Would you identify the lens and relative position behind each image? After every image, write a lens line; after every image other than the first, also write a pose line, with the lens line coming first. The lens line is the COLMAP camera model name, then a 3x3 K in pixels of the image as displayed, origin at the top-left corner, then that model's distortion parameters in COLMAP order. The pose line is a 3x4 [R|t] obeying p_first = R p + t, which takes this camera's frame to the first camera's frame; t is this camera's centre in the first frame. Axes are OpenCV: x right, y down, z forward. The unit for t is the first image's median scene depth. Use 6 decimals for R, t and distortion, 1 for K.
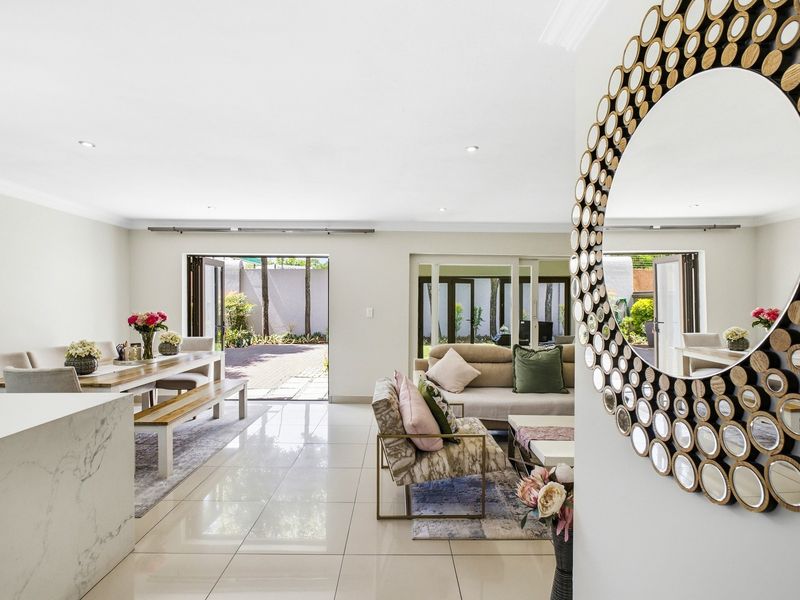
lens RADIAL K [[411.7, 0, 406.7], [0, 411.7, 307.3], [0, 0, 1]] dist [-0.016262, 0.008420]
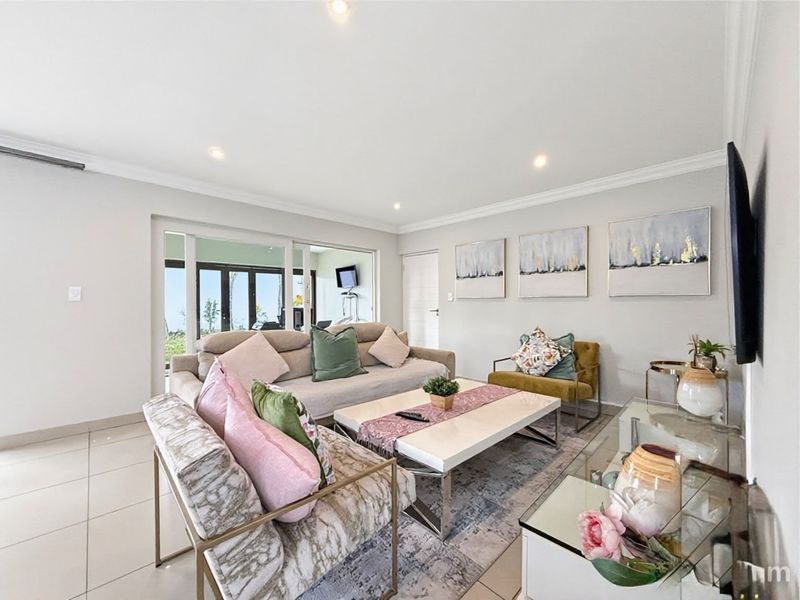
lens RADIAL K [[323.4, 0, 398.0], [0, 323.4, 306.5], [0, 0, 1]] dist [0.002518, -0.001610]
pose [[0.735041, -0.012287, 0.677911, -0.079574], [0.010215, 0.999923, 0.007047, 0.042655], [-0.677945, 0.001745, 0.735110, 0.362174]]
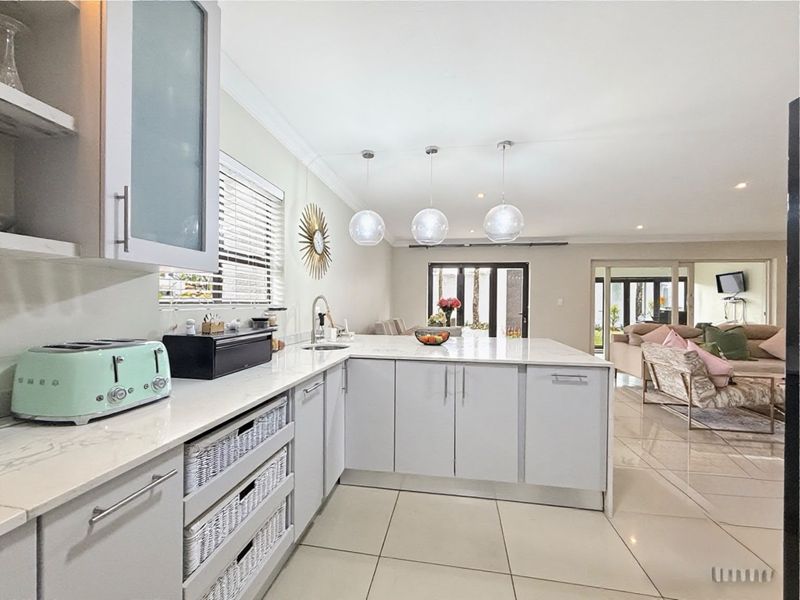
lens RADIAL K [[323.4, 0, 396.9], [0, 323.4, 302.8], [0, 0, 1]] dist [0.002518, -0.001610]
pose [[0.981186, 0.005757, -0.192979, -0.526470], [-0.007150, 0.999953, -0.006523, 0.033298], [0.192933, 0.007780, 0.981181, -0.235403]]
